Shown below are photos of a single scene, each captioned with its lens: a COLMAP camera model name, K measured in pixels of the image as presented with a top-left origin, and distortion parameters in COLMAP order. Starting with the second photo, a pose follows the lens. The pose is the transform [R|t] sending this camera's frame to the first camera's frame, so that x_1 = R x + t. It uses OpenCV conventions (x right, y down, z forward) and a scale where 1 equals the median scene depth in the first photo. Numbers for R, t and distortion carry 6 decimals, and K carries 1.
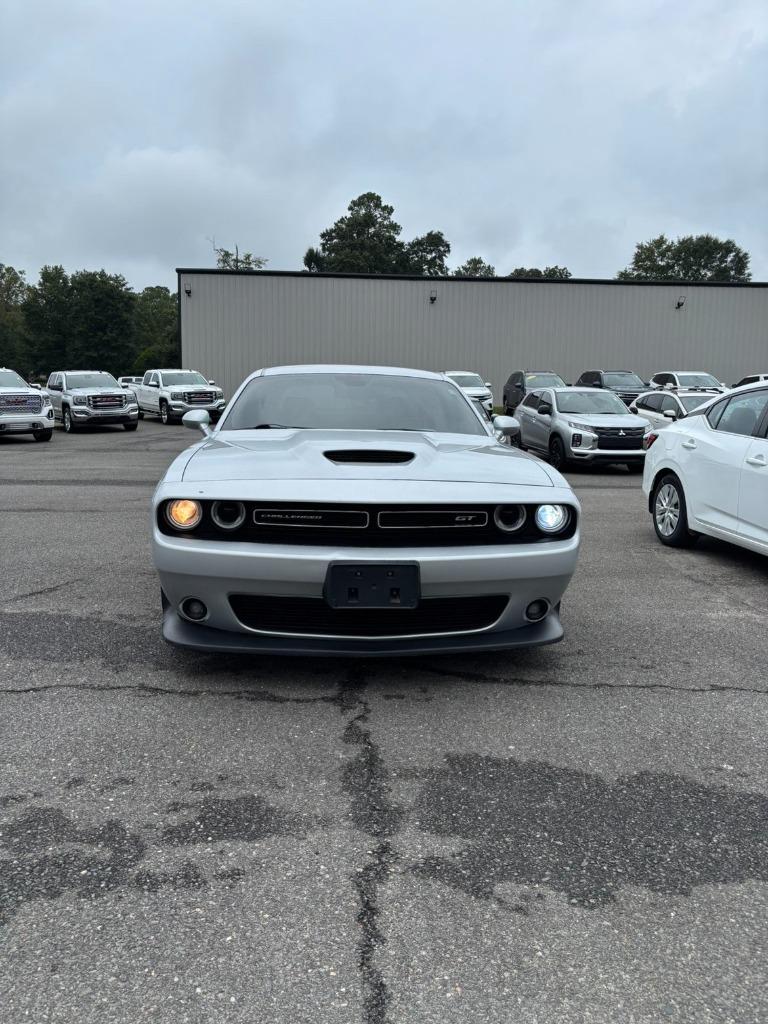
lens RADIAL K [[794.3, 0, 384.0], [0, 794.3, 512.0], [0, 0, 1]] dist [0.020657, -0.004150]
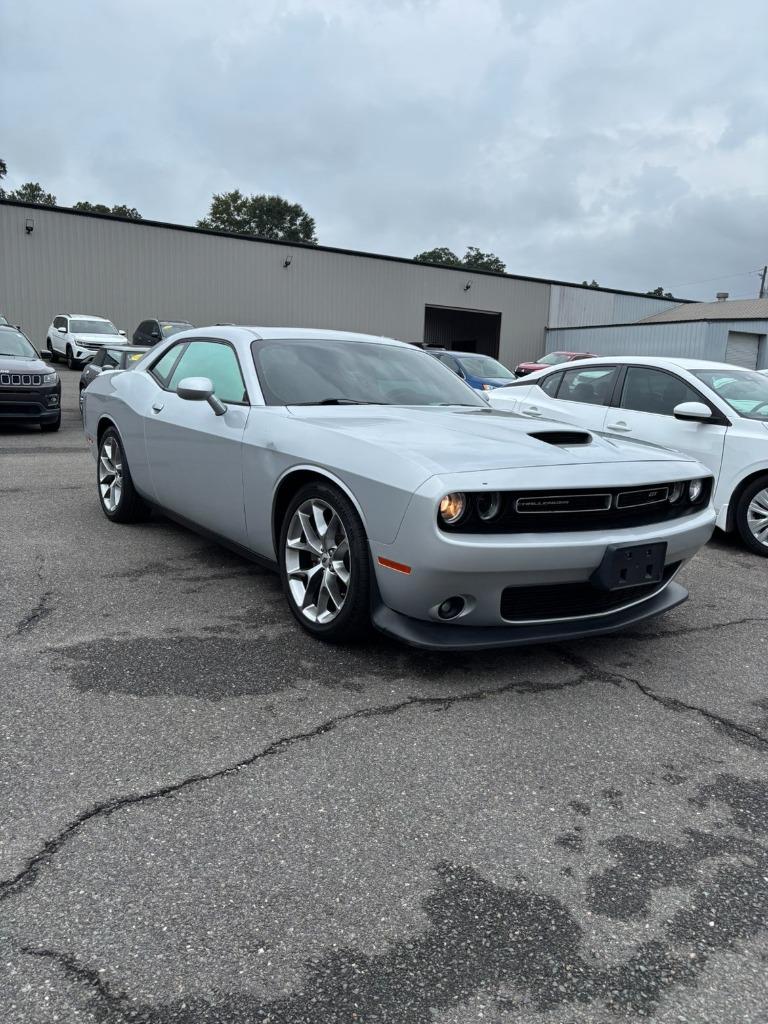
lens RADIAL K [[787.8, 0, 384.0], [0, 787.8, 512.0], [0, 0, 1]] dist [0.008098, 0.005031]
pose [[0.849577, -0.068427, 0.523007, -0.051188], [0.033518, 0.996549, 0.075936, -0.004129], [-0.526398, -0.046984, 0.848939, 0.017315]]
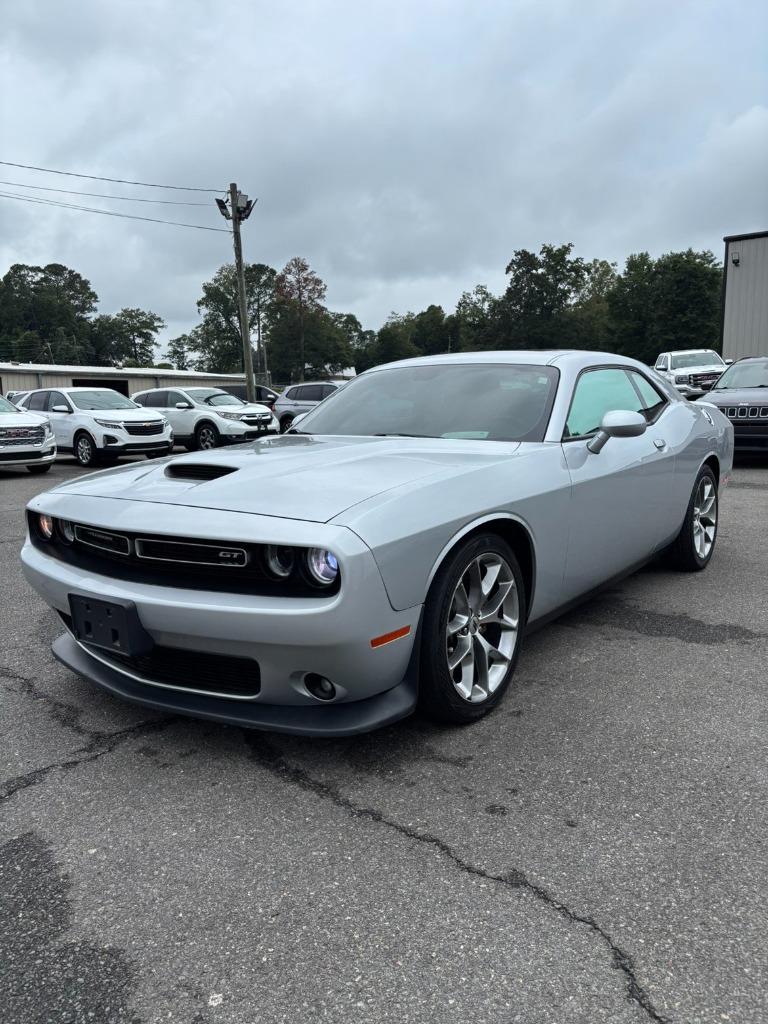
lens RADIAL K [[794.3, 0, 384.0], [0, 794.3, 512.0], [0, 0, 1]] dist [0.020657, -0.004150]
pose [[0.742980, 0.061694, -0.666465, 0.048865], [-0.047445, 0.998093, 0.039501, -0.004861], [0.667630, 0.002272, 0.744489, 0.032952]]
